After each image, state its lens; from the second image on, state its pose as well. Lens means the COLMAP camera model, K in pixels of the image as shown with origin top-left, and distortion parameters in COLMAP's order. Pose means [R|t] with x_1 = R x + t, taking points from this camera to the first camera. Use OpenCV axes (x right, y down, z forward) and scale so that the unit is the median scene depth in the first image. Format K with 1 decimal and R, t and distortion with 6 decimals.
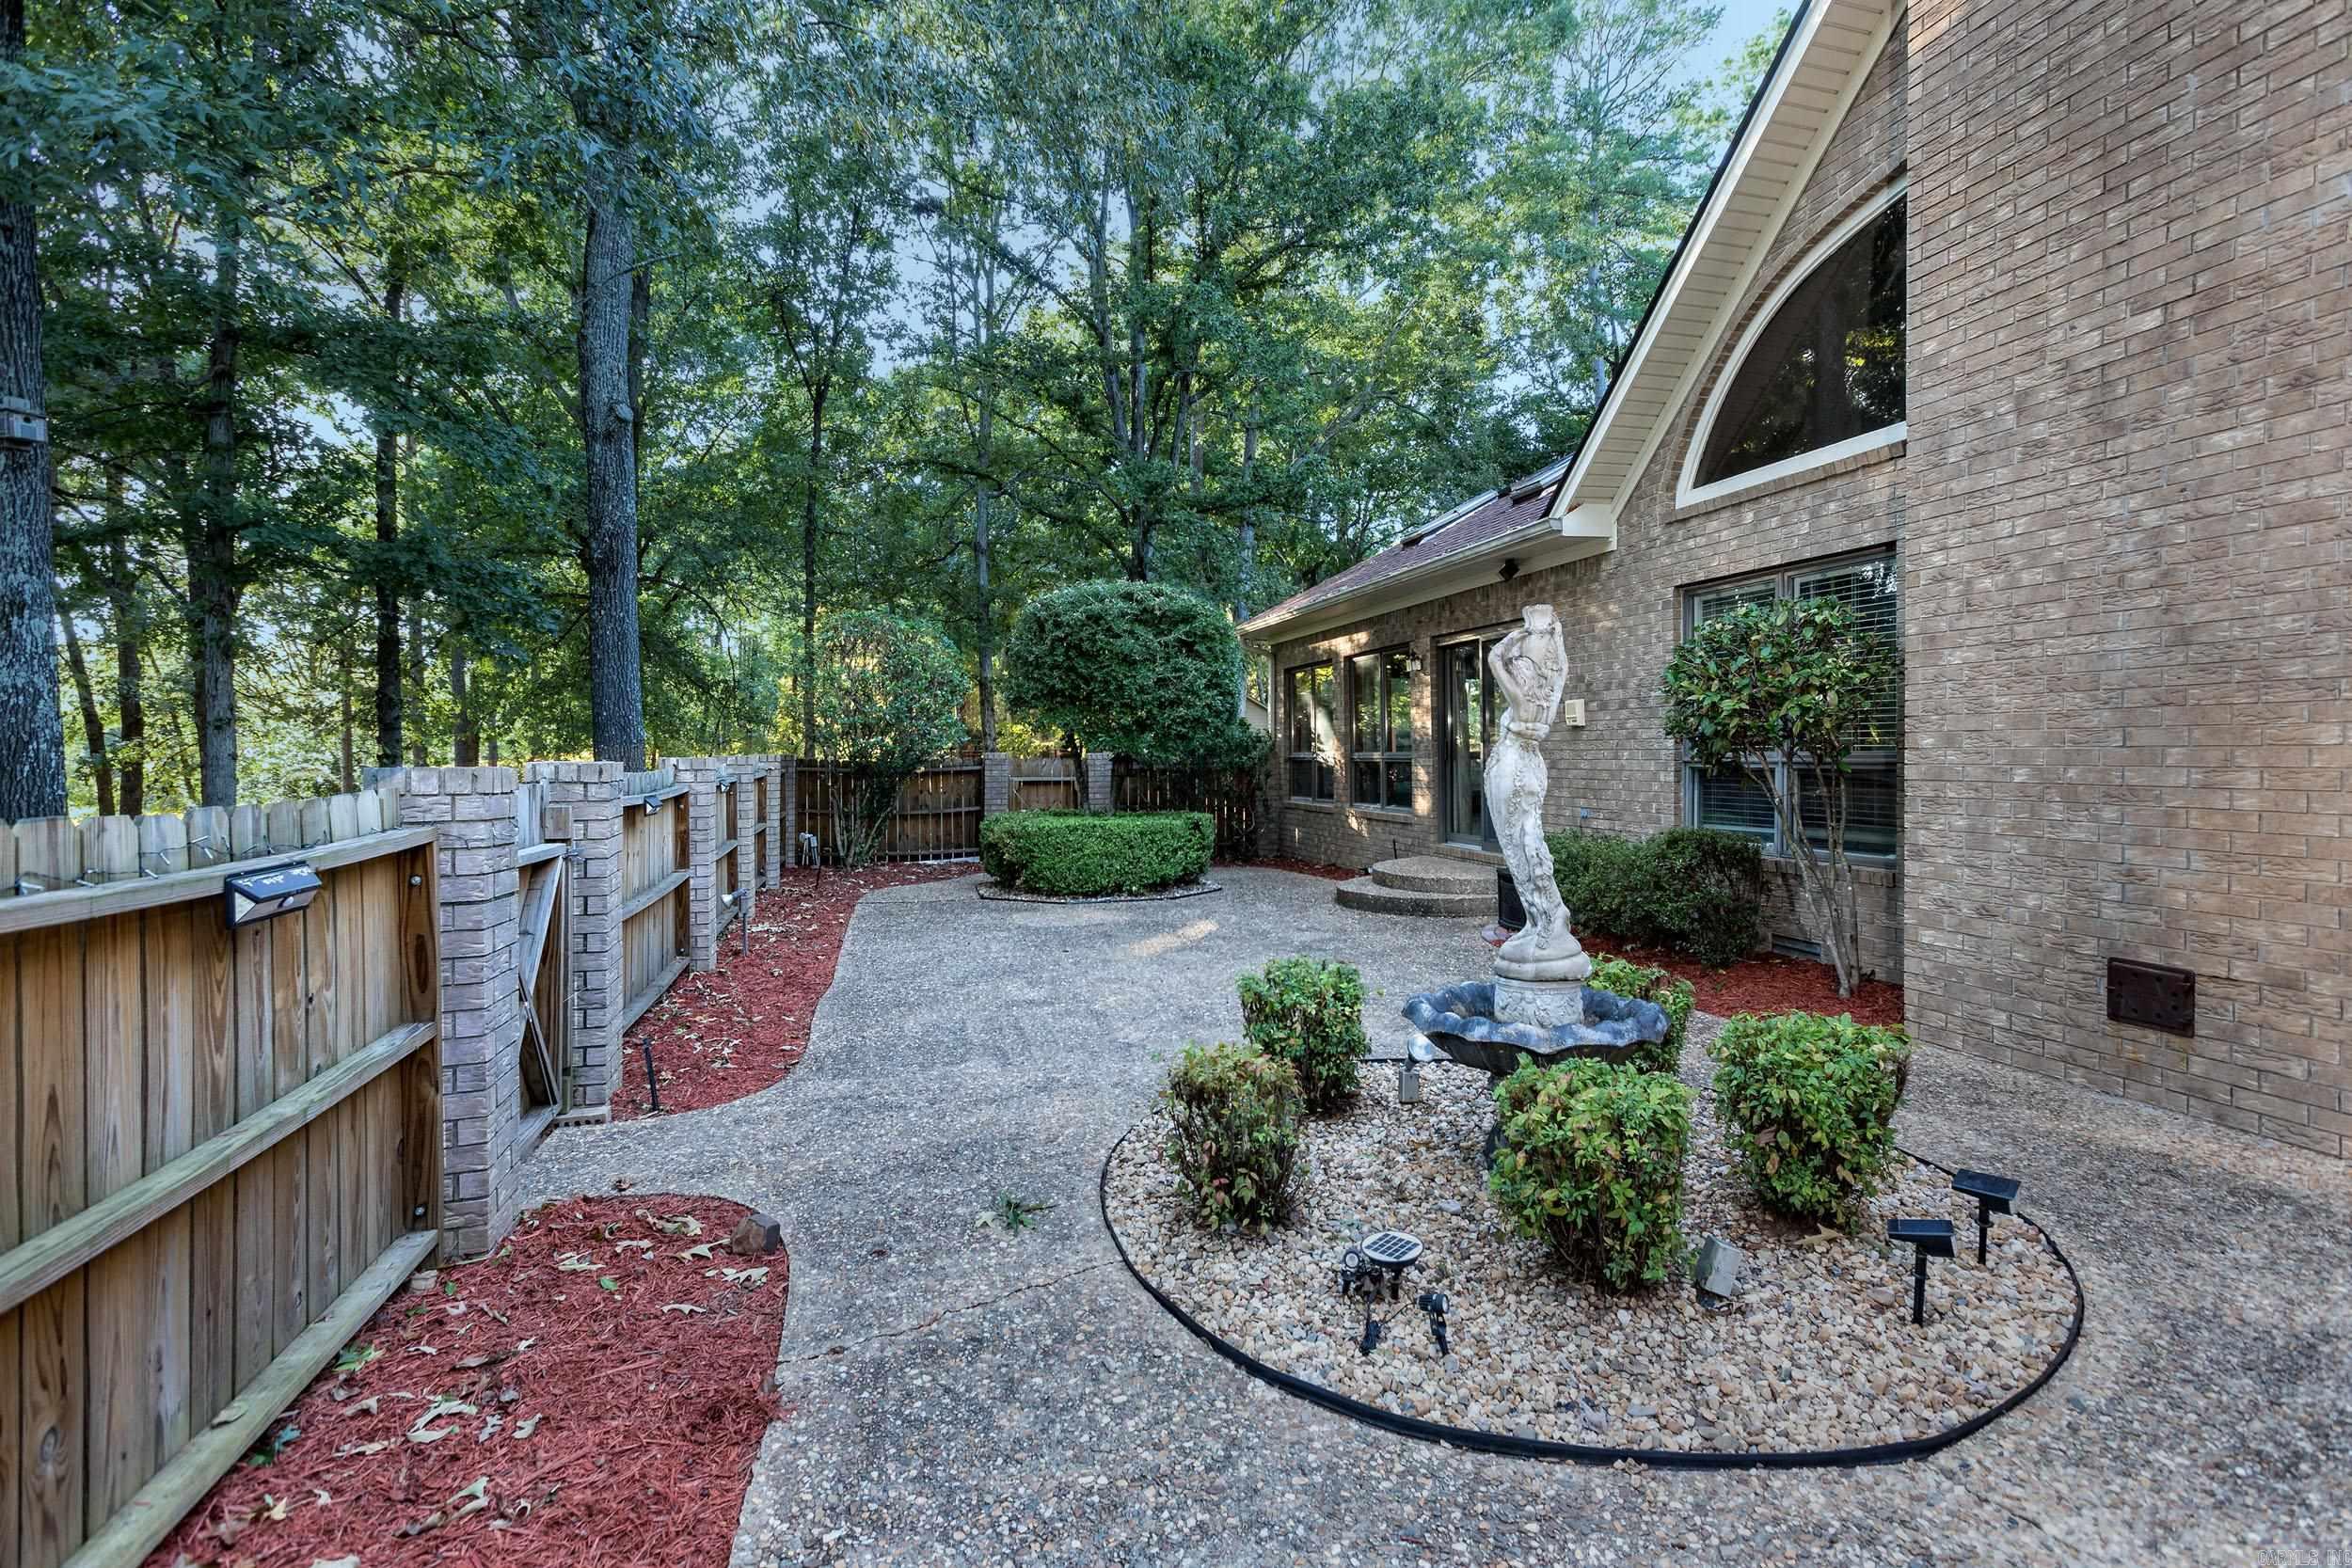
lens RADIAL K [[1088.7, 0, 1176.0], [0, 1088.7, 784.0], [0, 0, 1]] dist [-0.001817, -0.000145]
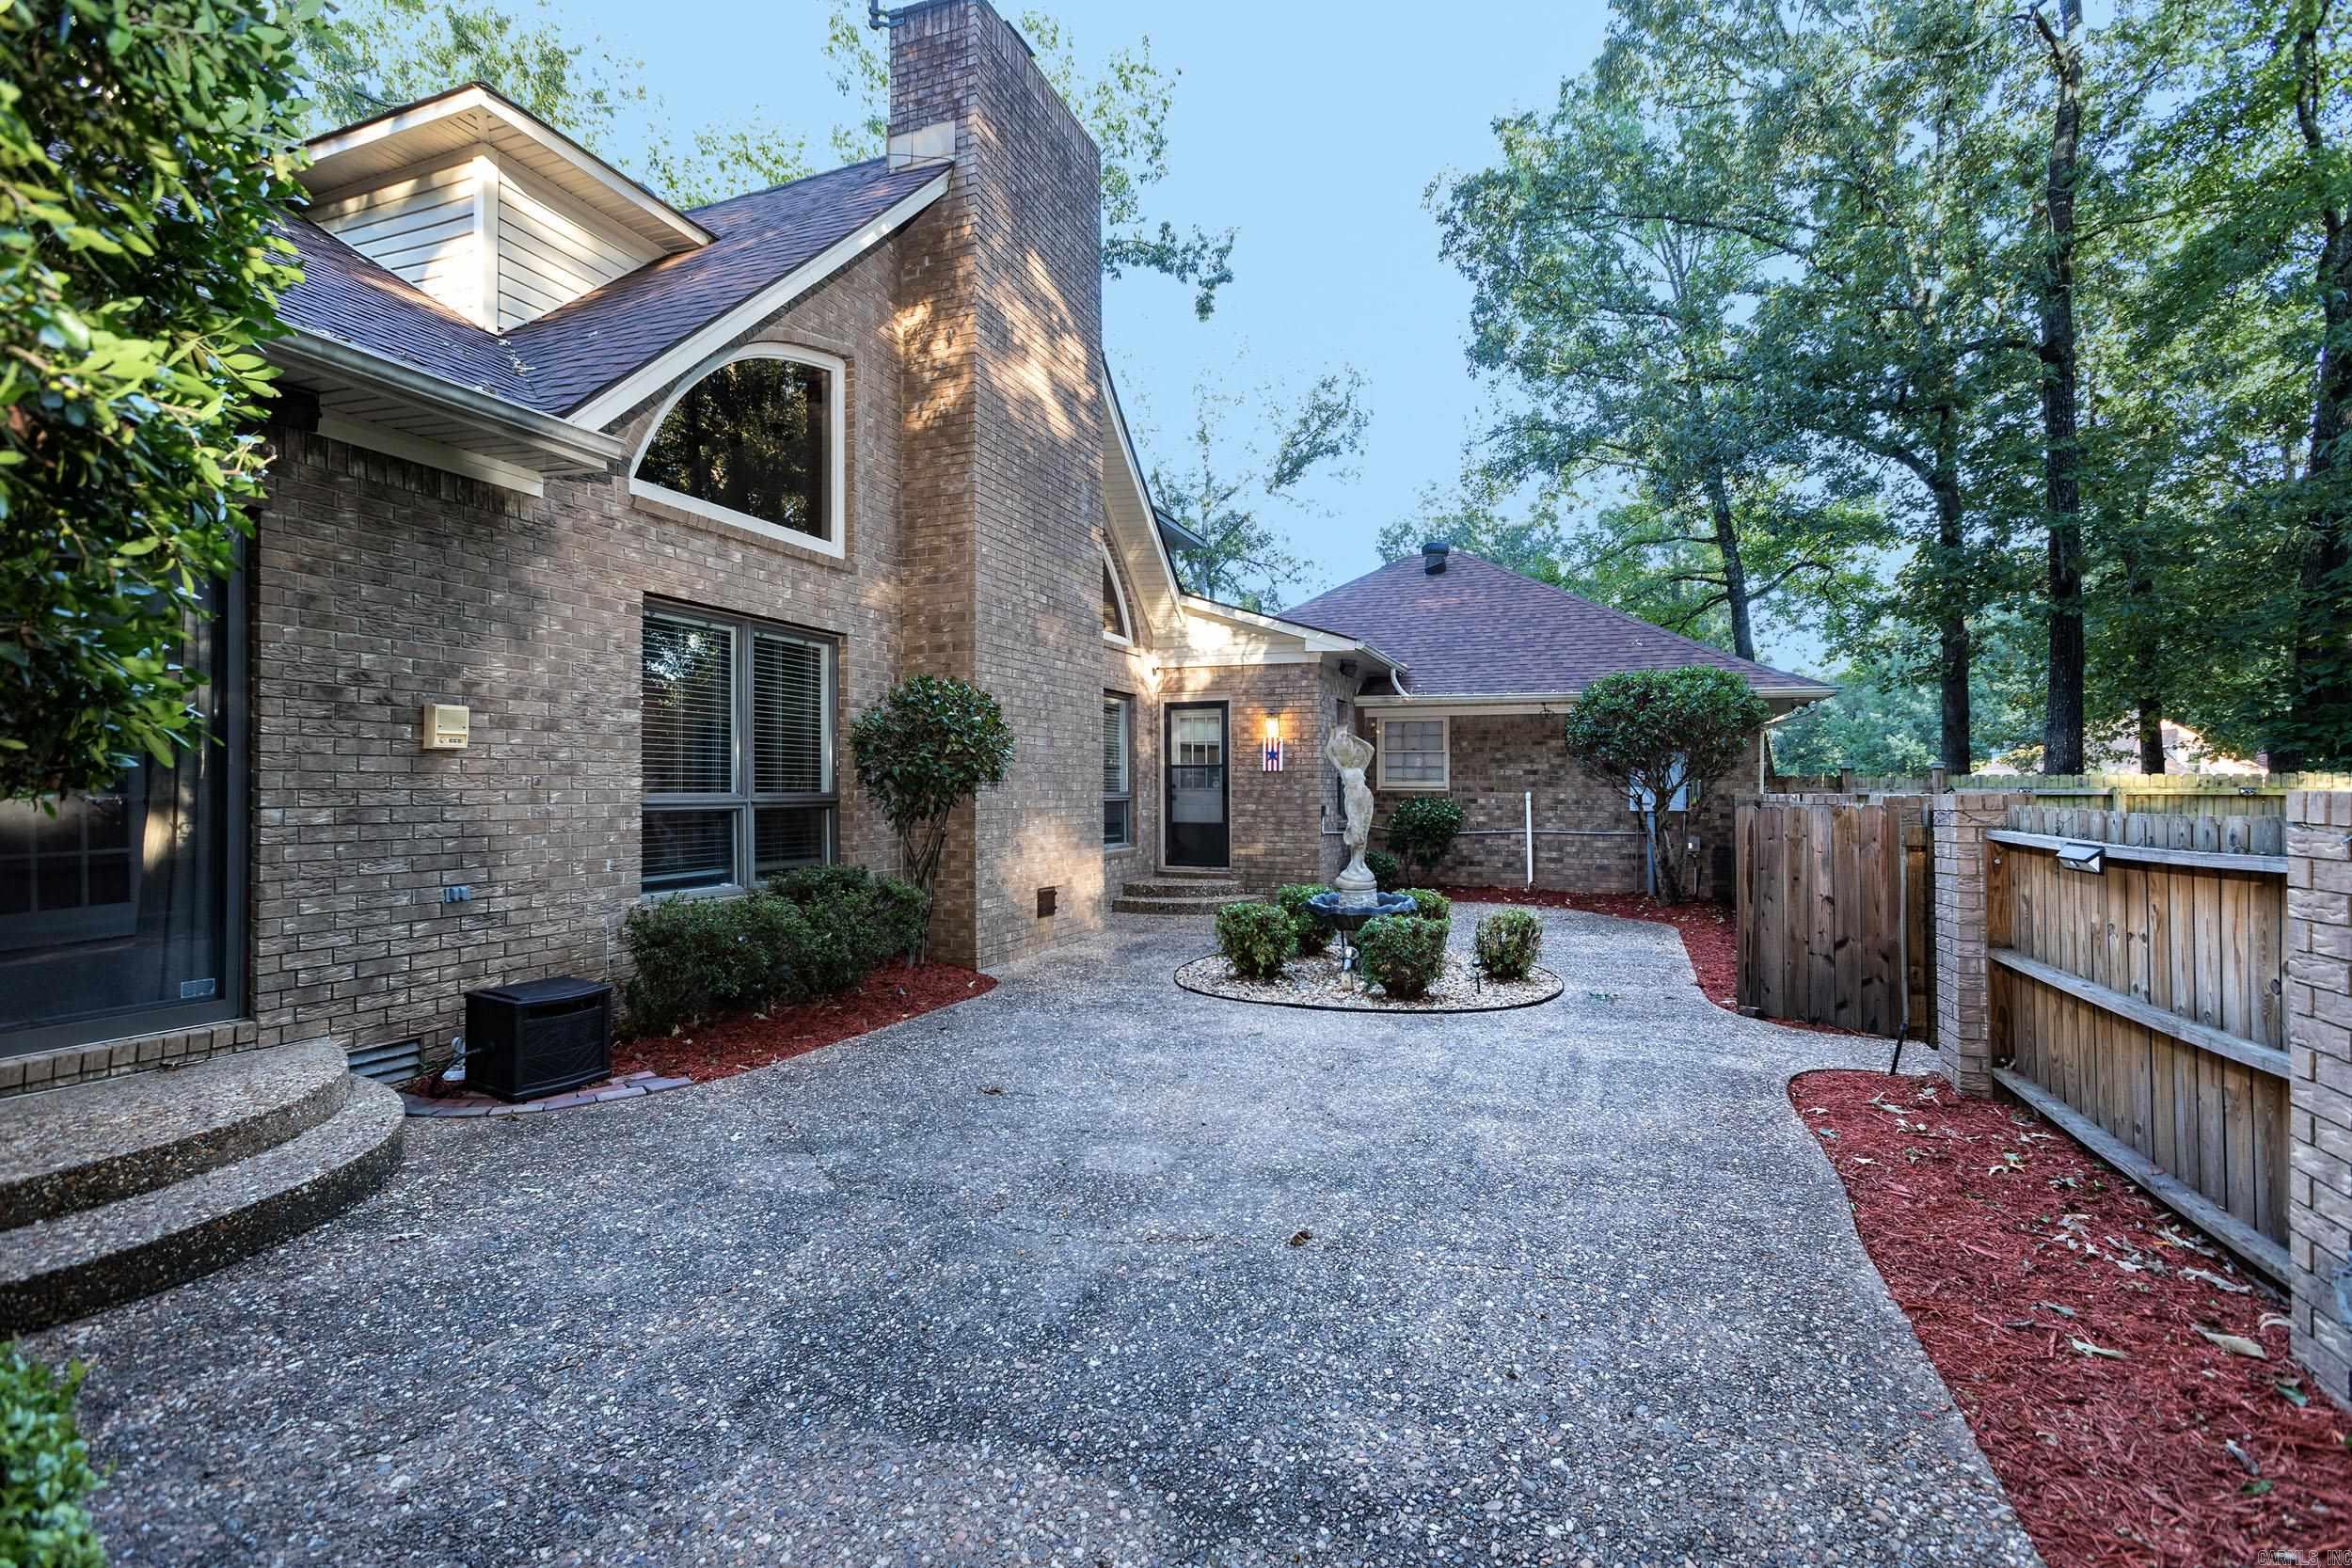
lens RADIAL K [[1088.7, 0, 1176.0], [0, 1088.7, 784.0], [0, 0, 1]] dist [-0.001817, -0.000145]
pose [[-0.818724, 0.005264, 0.574163, -0.366514], [0.017385, 0.999727, 0.015623, -0.046681], [-0.573923, 0.022772, -0.818592, 1.579485]]
